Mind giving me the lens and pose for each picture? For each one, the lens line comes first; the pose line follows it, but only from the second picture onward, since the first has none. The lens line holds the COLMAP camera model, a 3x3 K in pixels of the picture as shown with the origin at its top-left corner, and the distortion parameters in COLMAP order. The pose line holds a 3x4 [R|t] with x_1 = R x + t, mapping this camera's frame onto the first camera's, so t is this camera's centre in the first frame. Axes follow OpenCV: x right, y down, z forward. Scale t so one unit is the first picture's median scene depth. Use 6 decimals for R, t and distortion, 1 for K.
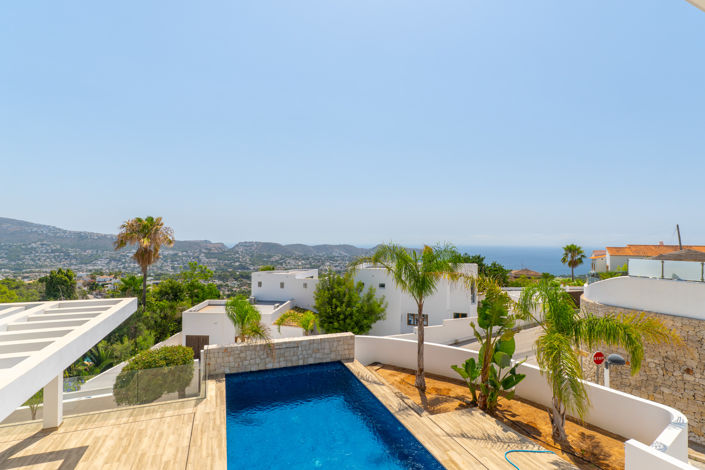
lens RADIAL K [[344.4, 0, 352.8], [0, 344.4, 238.1], [0, 0, 1]] dist [0.000327, -0.000555]
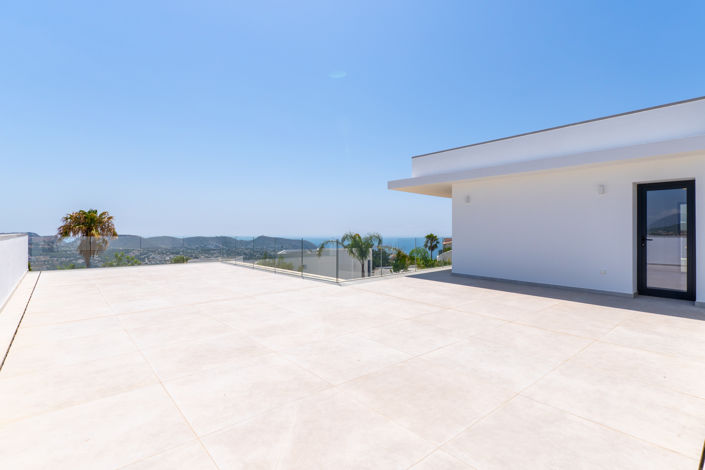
lens RADIAL K [[341.4, 0, 370.7], [0, 341.4, 232.6], [0, 0, 1]] dist [-0.000182, -0.000025]
pose [[0.924143, -0.005516, 0.382006, -0.437041], [0.001901, 0.999950, 0.009842, -0.002084], [-0.382041, -0.008370, 0.924107, -0.685580]]
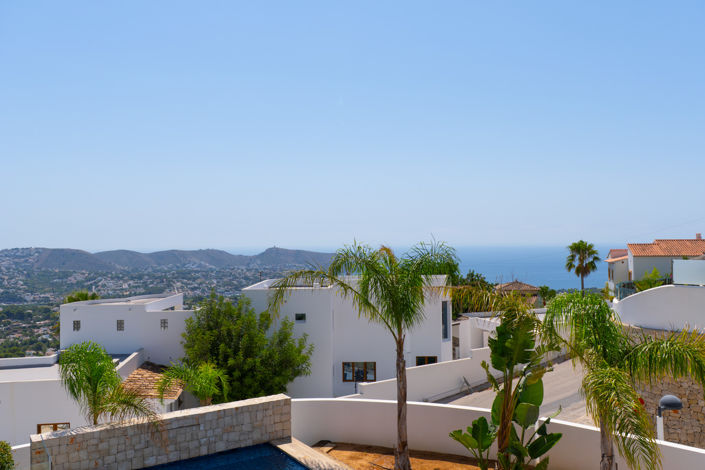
lens RADIAL K [[597.9, 0, 351.6], [0, 597.9, 221.6], [0, 0, 1]] dist [-0.001281, 0.002347]
pose [[0.977414, -0.013358, 0.210913, -0.109329], [0.018577, 0.999568, -0.022783, -0.002384], [-0.210518, 0.026187, 0.977239, -0.059582]]
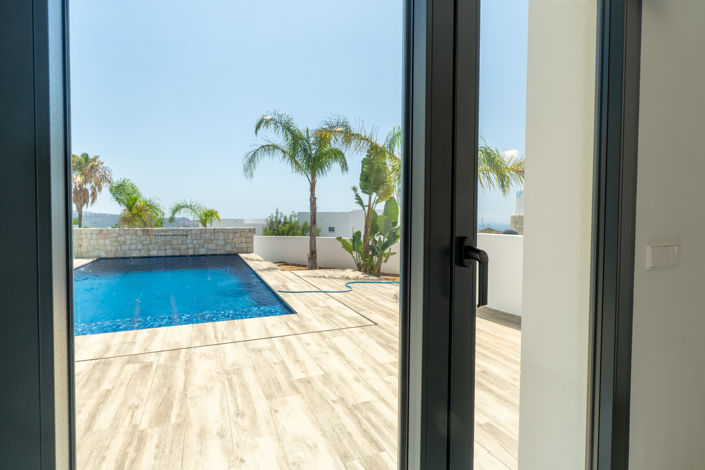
lens RADIAL K [[344.7, 0, 349.0], [0, 344.7, 229.0], [0, 0, 1]] dist [-0.002973, -0.000328]
pose [[0.999507, -0.005212, 0.030972, 0.239091], [0.004305, 0.999562, 0.029277, 0.260968], [-0.031111, -0.029130, 0.999091, 0.051230]]
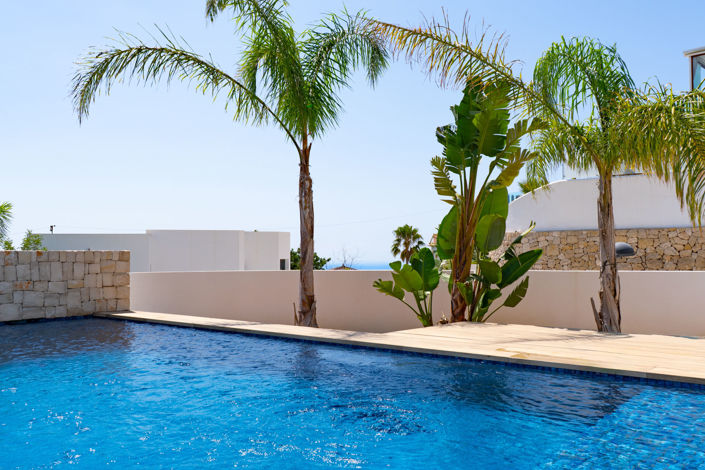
lens RADIAL K [[620.2, 0, 345.1], [0, 620.2, 251.6], [0, 0, 1]] dist [0.004927, 0.002517]
pose [[0.869697, -0.012742, 0.493422, -0.131453], [0.012638, 0.999914, 0.003546, 0.286119], [-0.493425, 0.003152, 0.869783, 0.265934]]
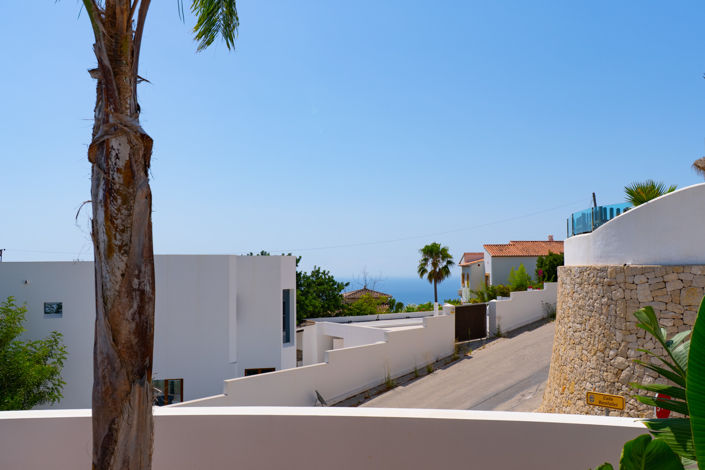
lens RADIAL K [[609.7, 0, 355.9], [0, 609.7, 246.4], [0, 0, 1]] dist [0.003691, 0.002179]
pose [[0.880848, -0.000017, 0.473399, 0.153378], [0.016215, 0.999414, -0.030136, 0.243546], [-0.473122, 0.034221, 0.880332, 0.719282]]
